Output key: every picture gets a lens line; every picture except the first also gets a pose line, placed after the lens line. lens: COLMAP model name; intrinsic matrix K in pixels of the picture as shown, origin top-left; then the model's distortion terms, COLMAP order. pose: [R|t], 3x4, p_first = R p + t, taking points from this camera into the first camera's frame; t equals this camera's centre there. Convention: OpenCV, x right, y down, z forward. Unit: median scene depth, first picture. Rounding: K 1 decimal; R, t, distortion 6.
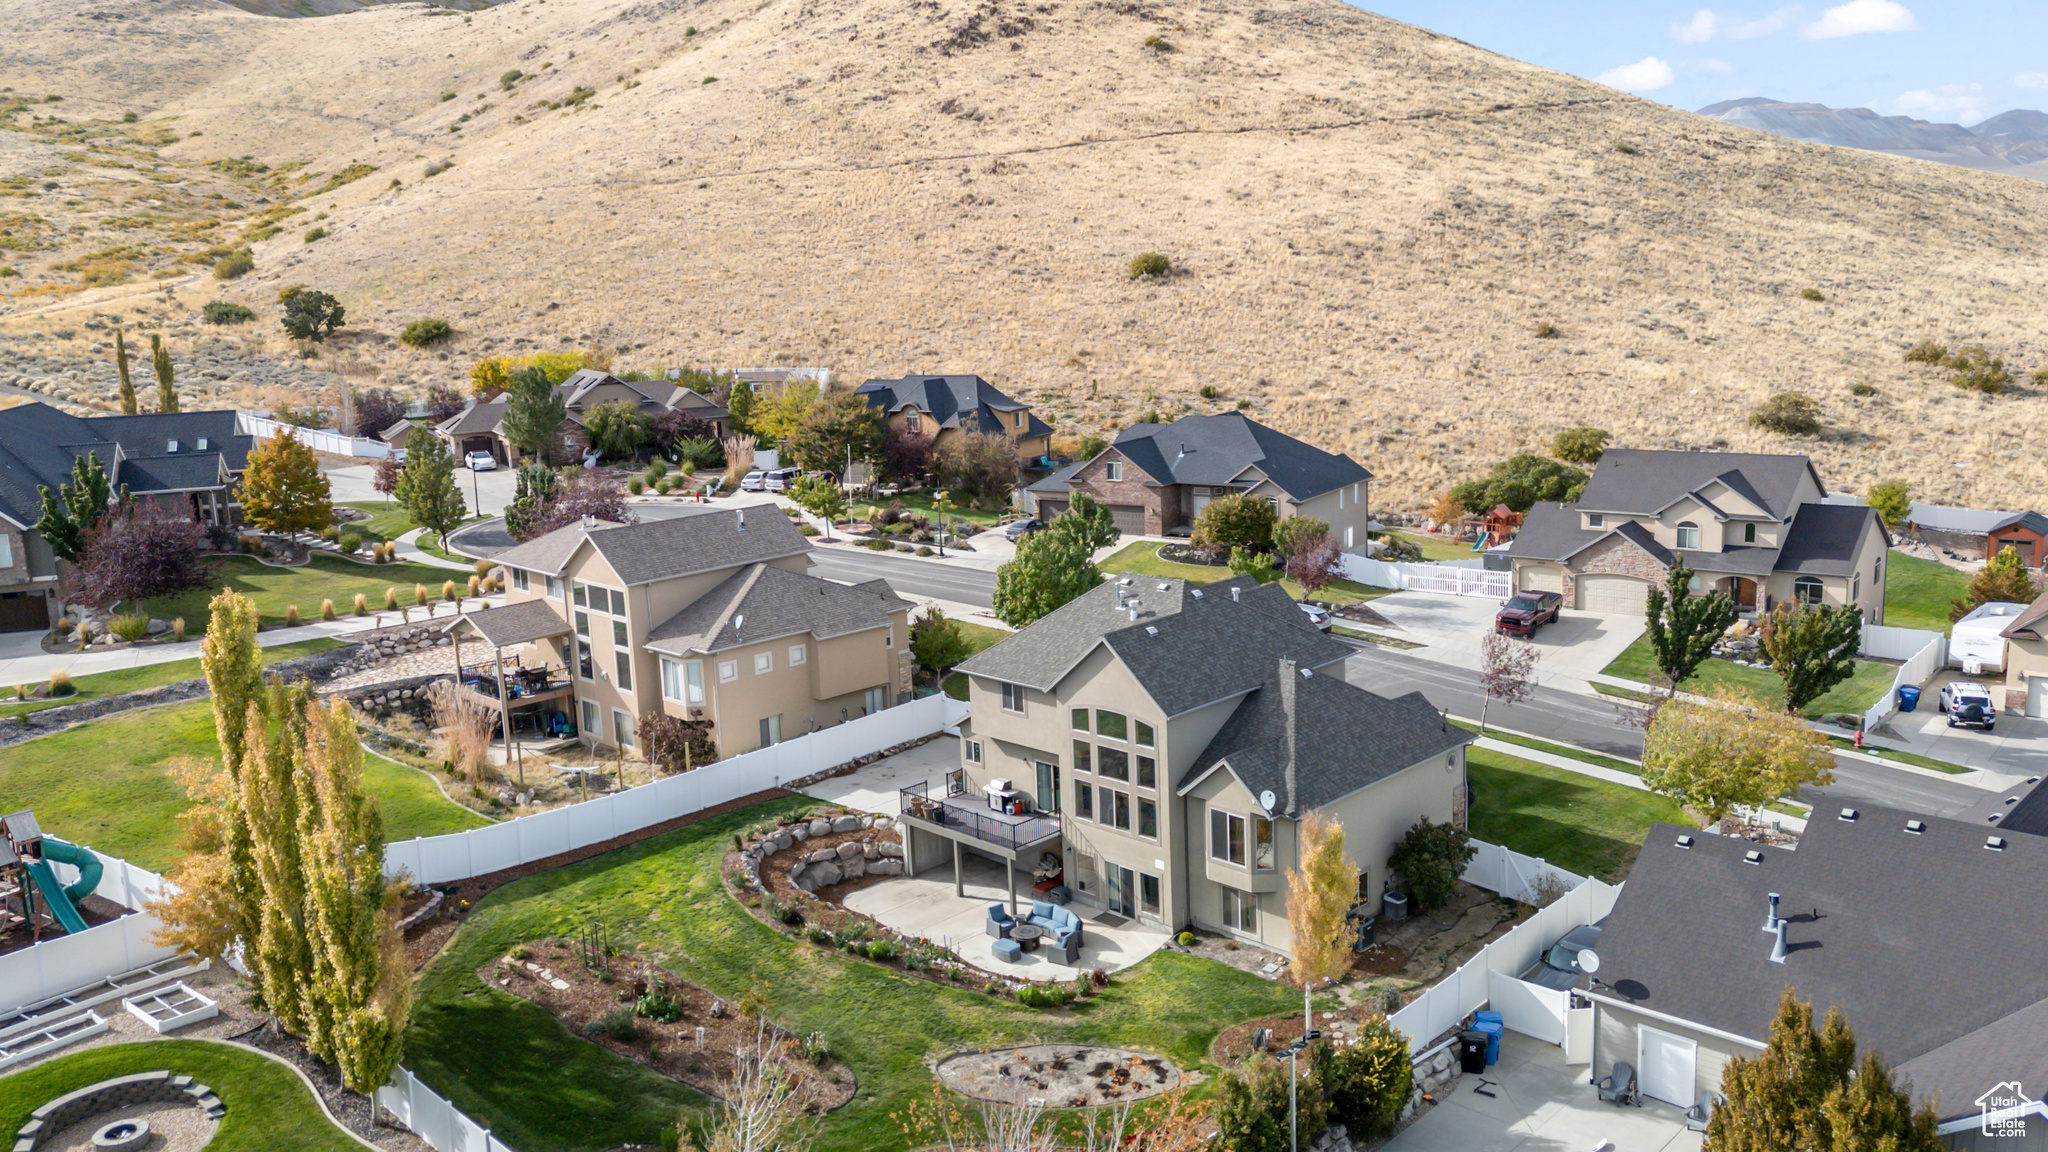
lens RADIAL K [[1588.9, 0, 1024.0], [0, 1588.9, 576.0], [0, 0, 1]] dist [0.036324, -0.002677]
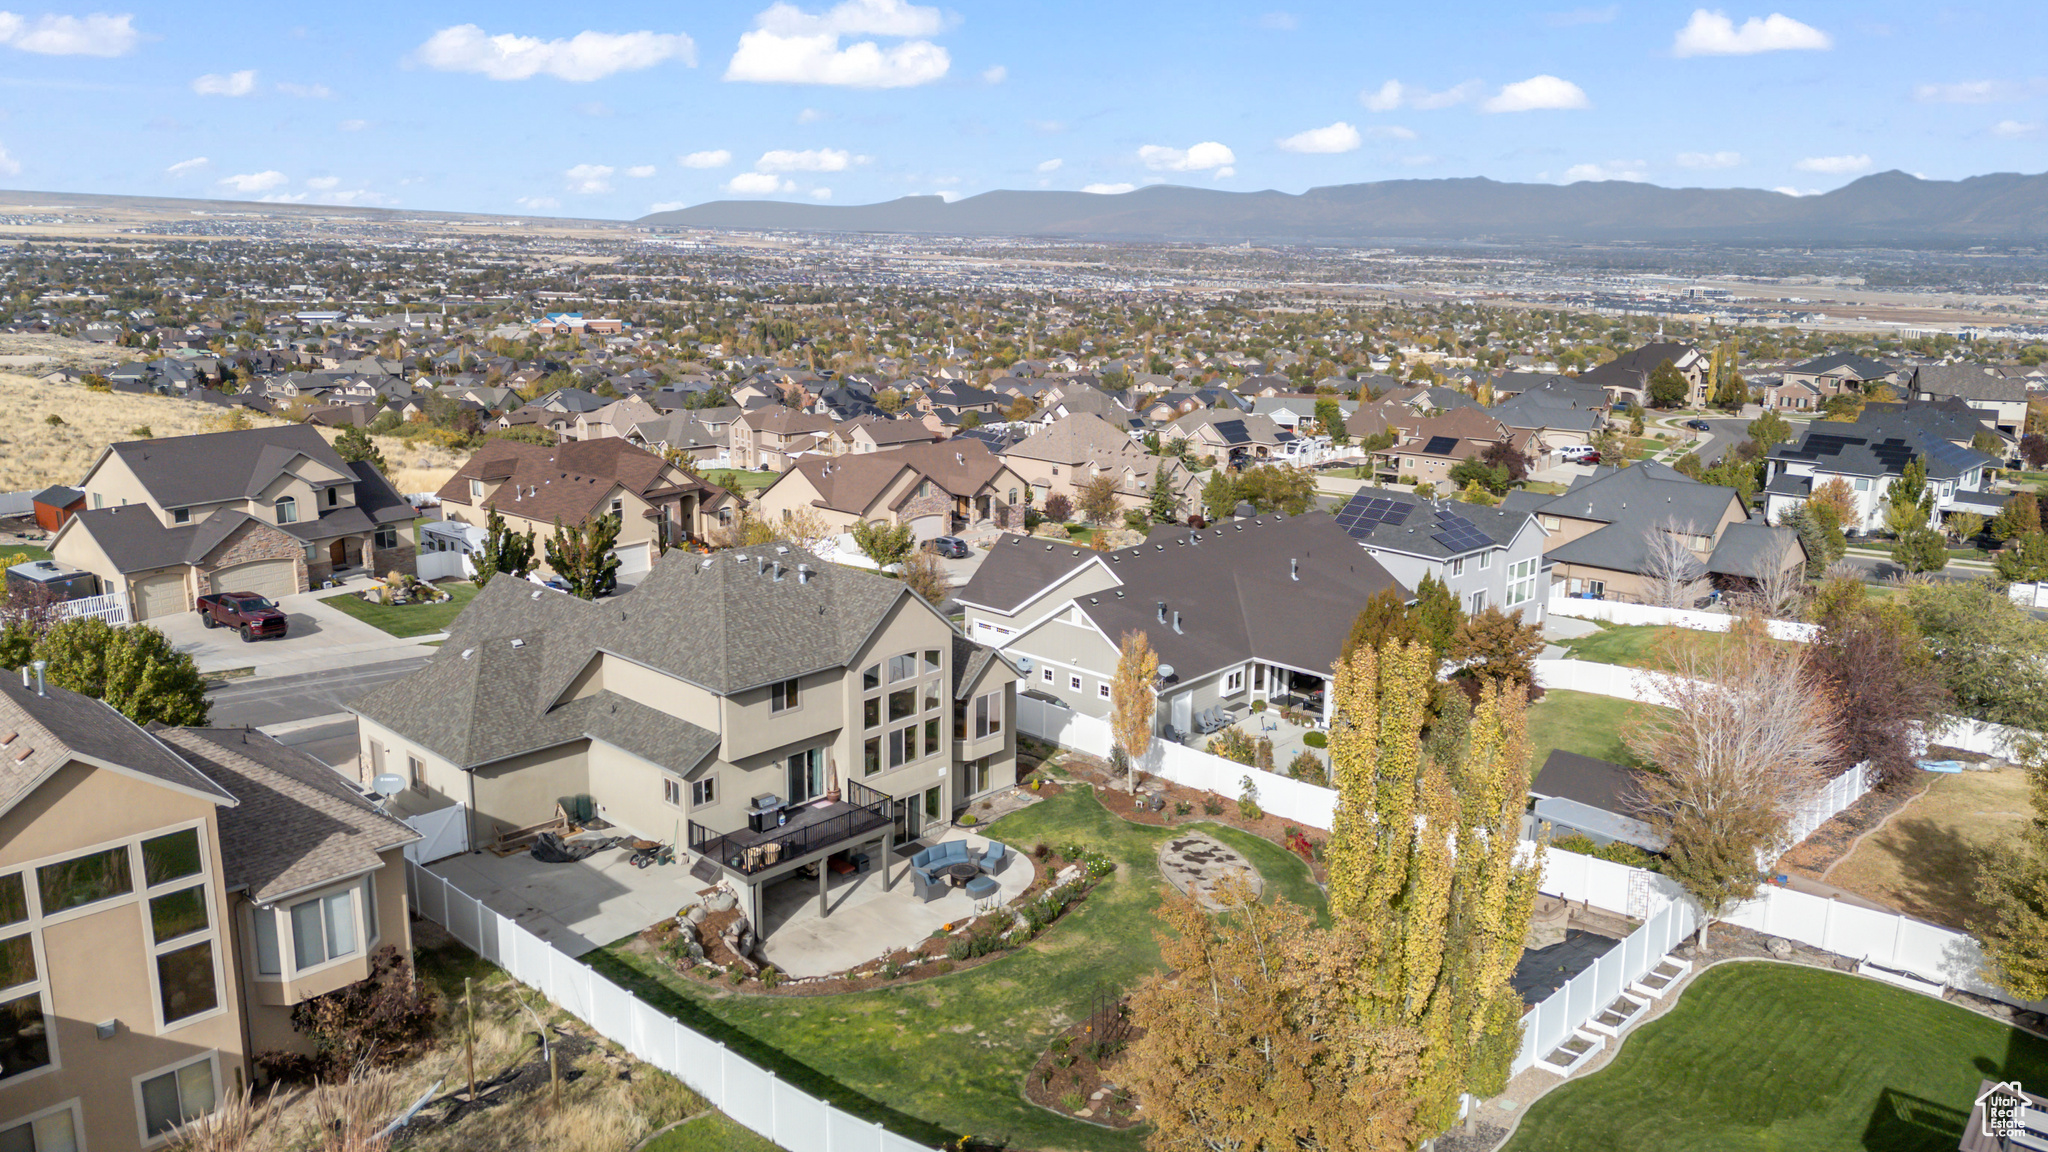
lens RADIAL K [[1460.4, 0, 1024.0], [0, 1460.4, 576.0], [0, 0, 1]] dist [-0.000682, -0.002388]
pose [[-0.012085, -0.199381, 0.979847, -0.796085], [0.184515, 0.962646, 0.198157, -0.127946], [-0.982755, 0.183192, 0.025156, 0.798463]]
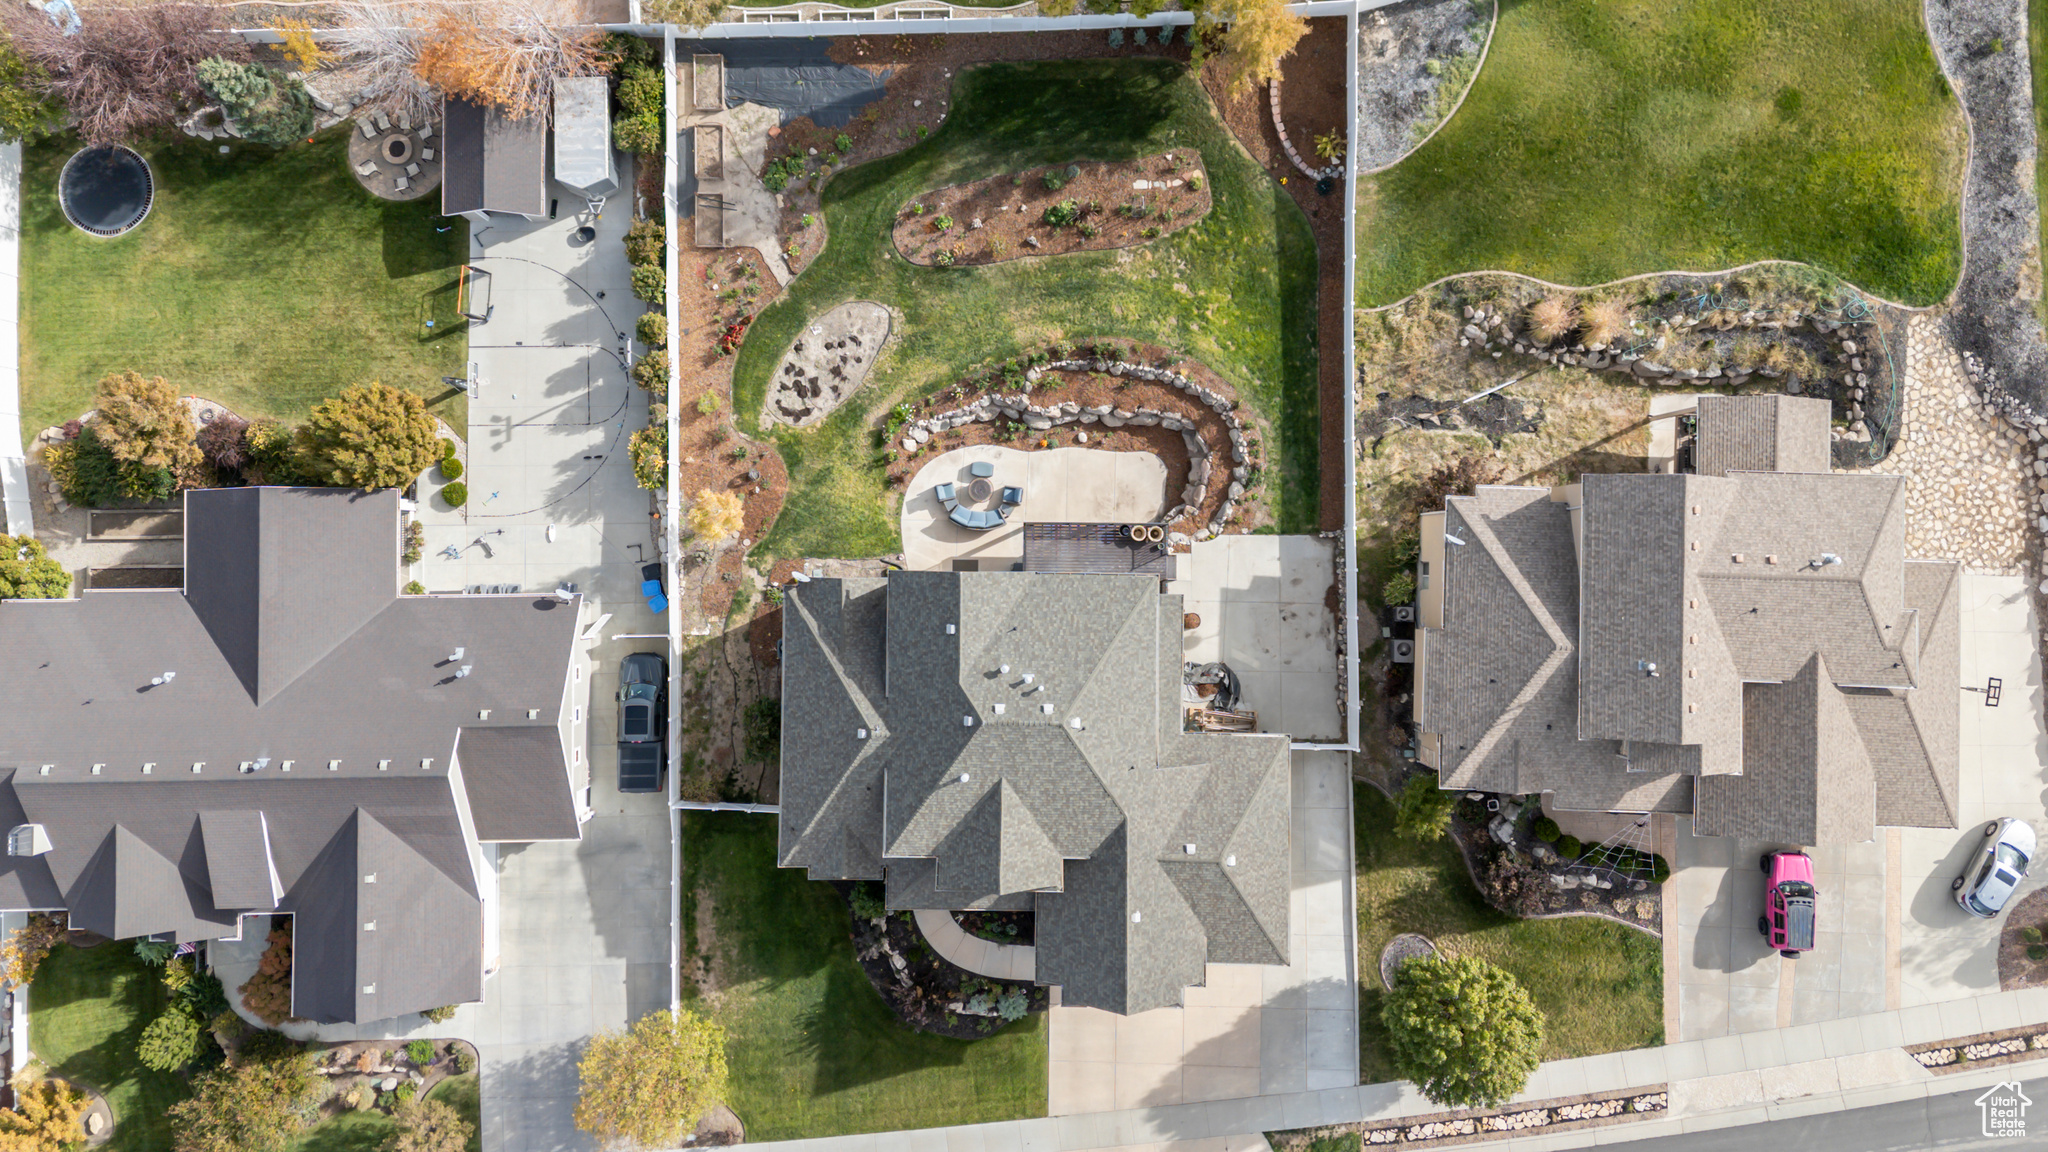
lens RADIAL K [[1588.9, 0, 1024.0], [0, 1588.9, 576.0], [0, 0, 1]] dist [0.036324, -0.002677]
pose [[-0.722586, 0.691281, 0.000116, 0.021072], [-0.116491, -0.121932, 0.985679, -0.948108], [0.681395, 0.712224, 0.168634, 0.756863]]
